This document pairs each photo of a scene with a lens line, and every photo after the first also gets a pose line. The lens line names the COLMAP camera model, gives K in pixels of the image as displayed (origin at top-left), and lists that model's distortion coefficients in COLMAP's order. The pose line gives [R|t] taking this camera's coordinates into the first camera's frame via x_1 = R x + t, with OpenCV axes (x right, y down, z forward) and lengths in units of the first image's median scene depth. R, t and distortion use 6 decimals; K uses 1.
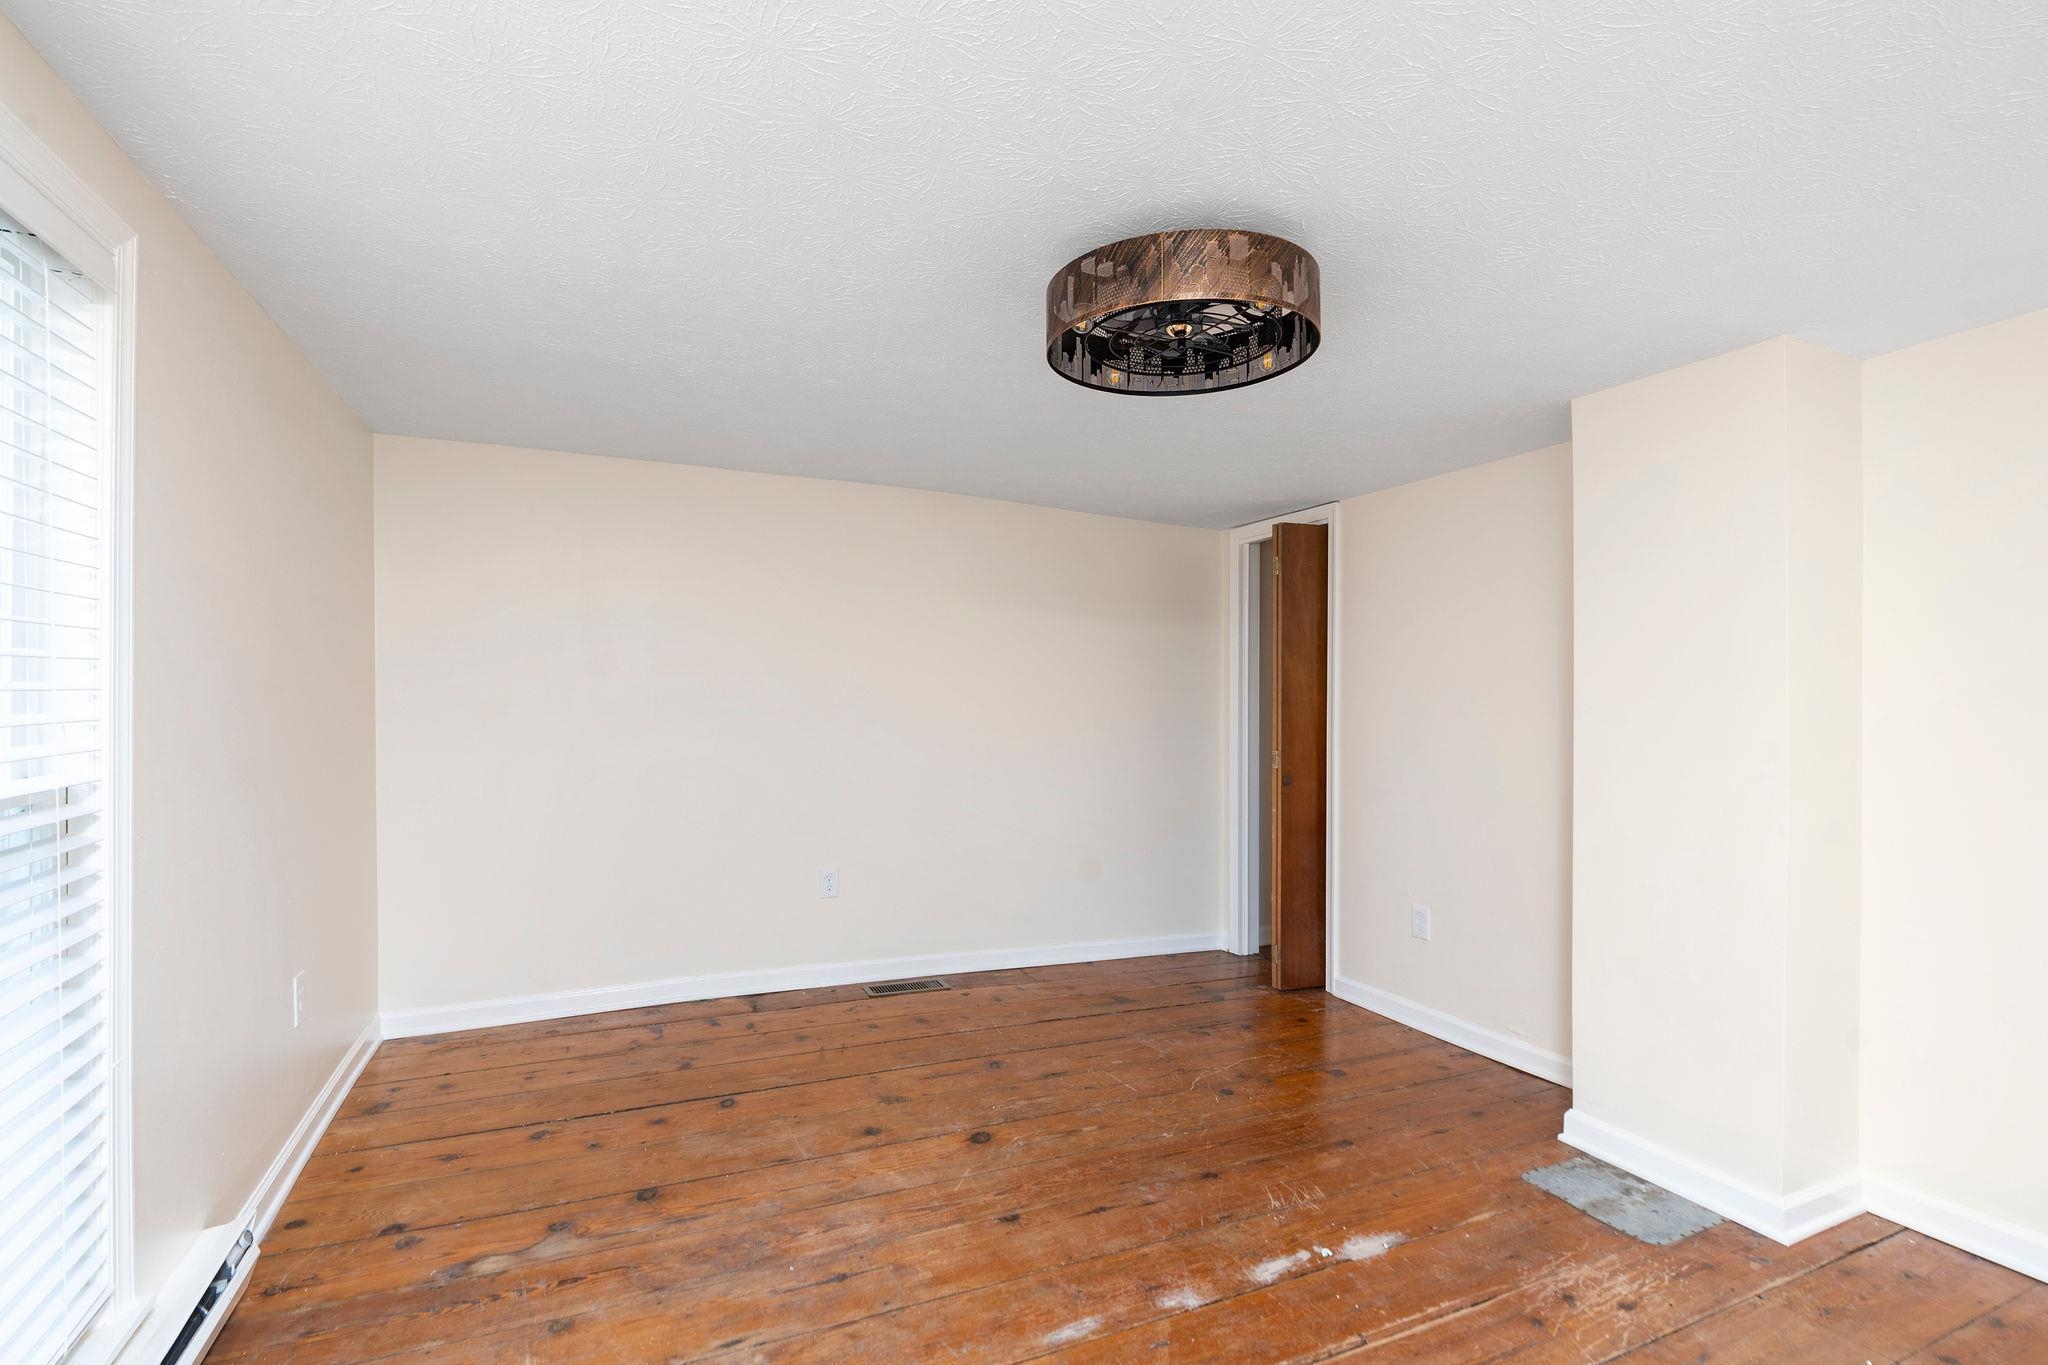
lens RADIAL K [[949.6, 0, 1008.5], [0, 949.6, 681.7], [0, 0, 1]] dist [-0.002975, 0.000128]
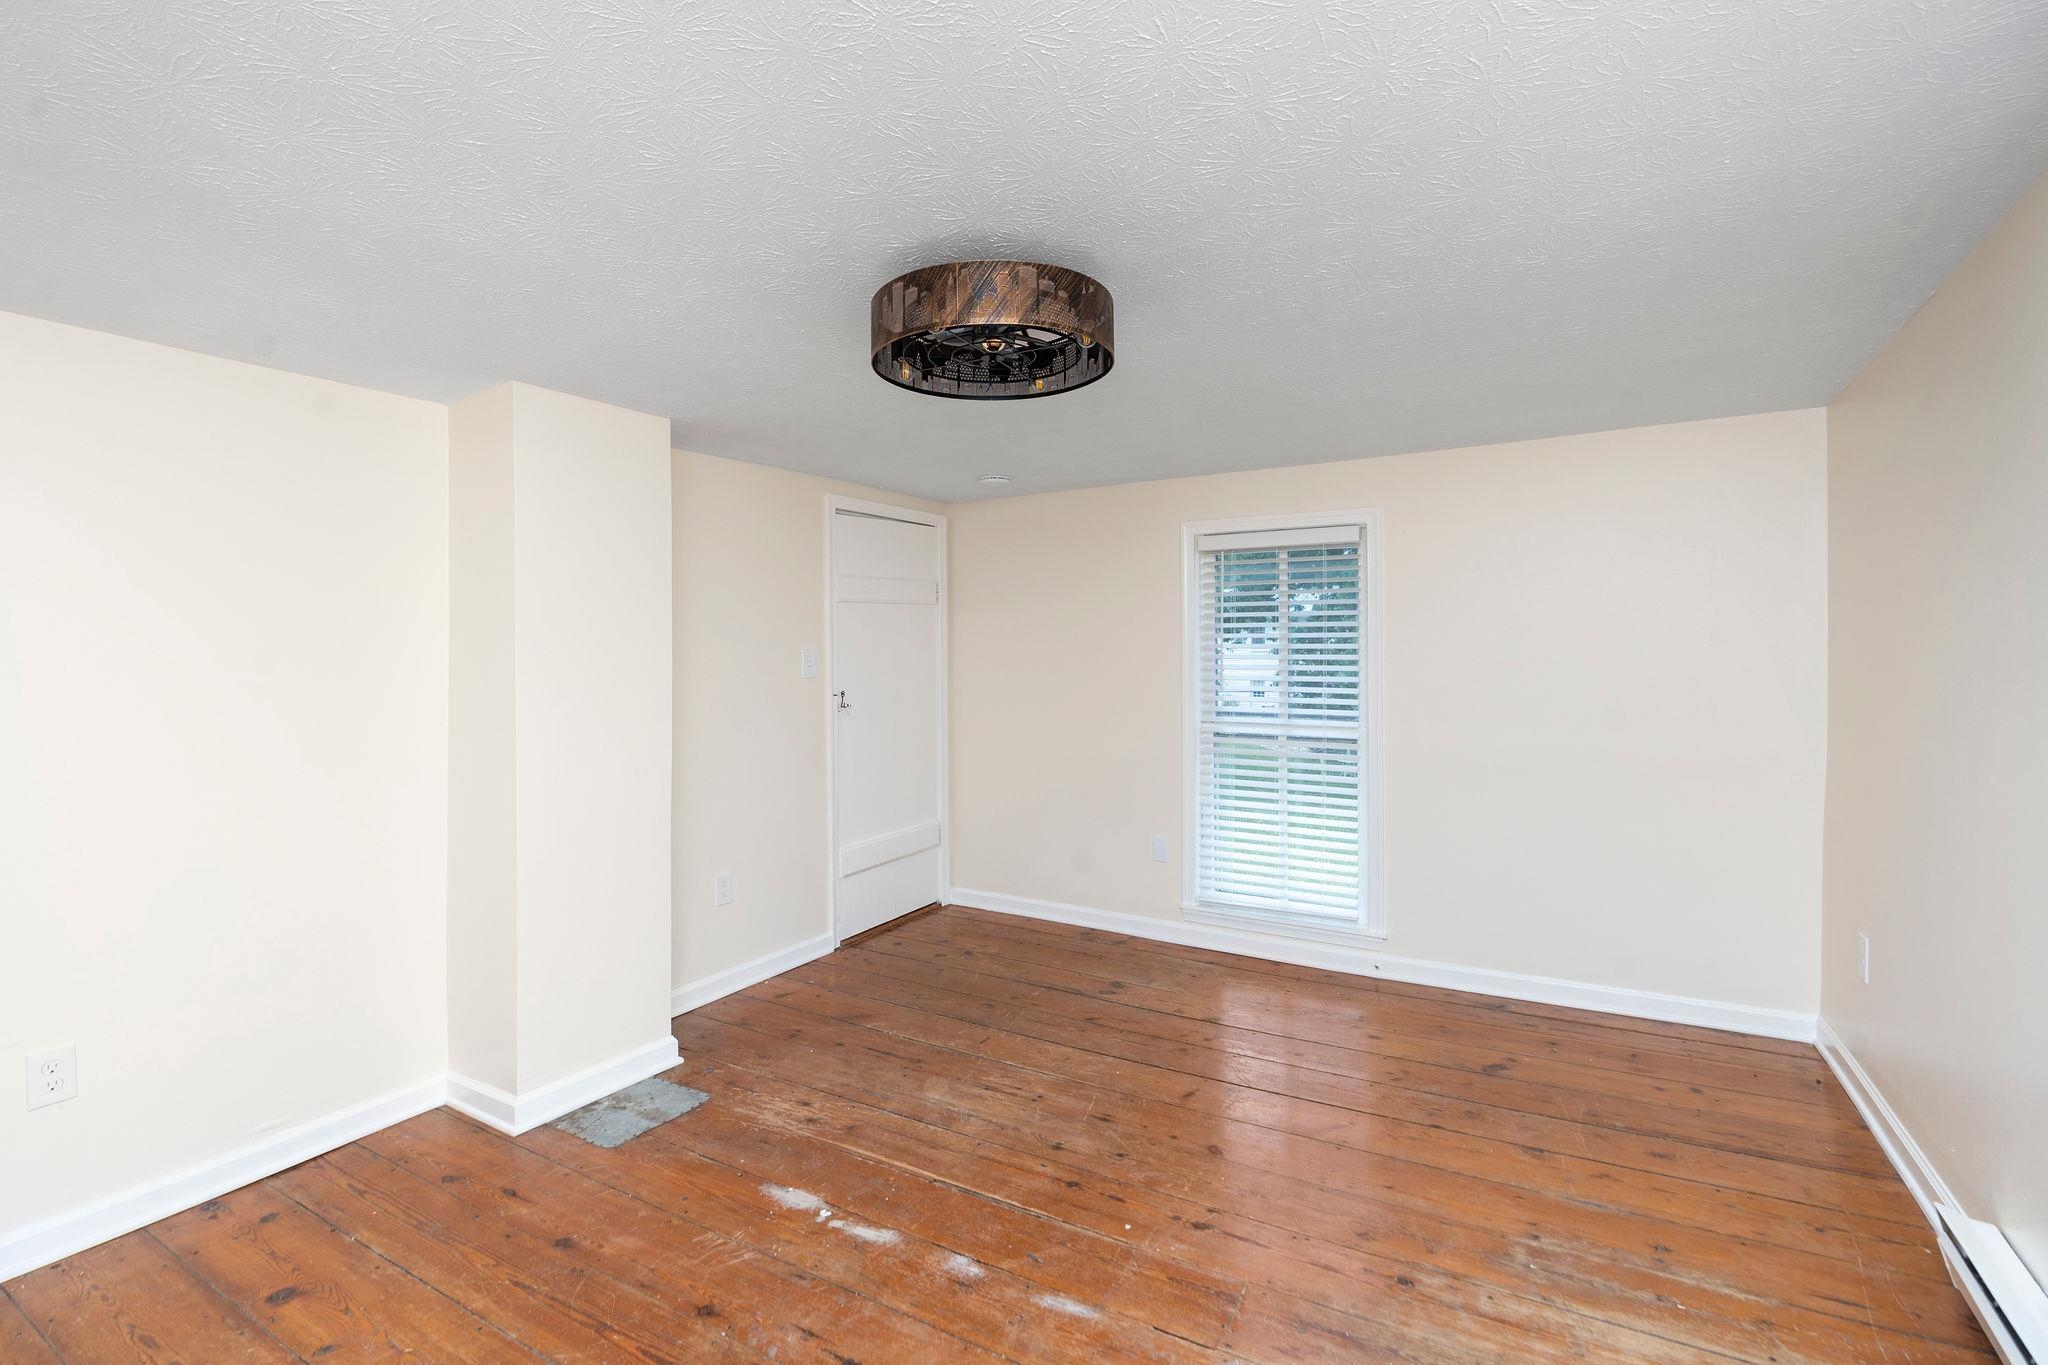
lens RADIAL K [[949.6, 0, 1008.5], [0, 949.6, 681.7], [0, 0, 1]] dist [-0.002975, 0.000128]
pose [[-0.562129, -0.015001, 0.826914, -0.629484], [-0.001642, 0.999854, 0.017022, -0.003805], [-0.827048, 0.008210, -0.562071, 1.397621]]
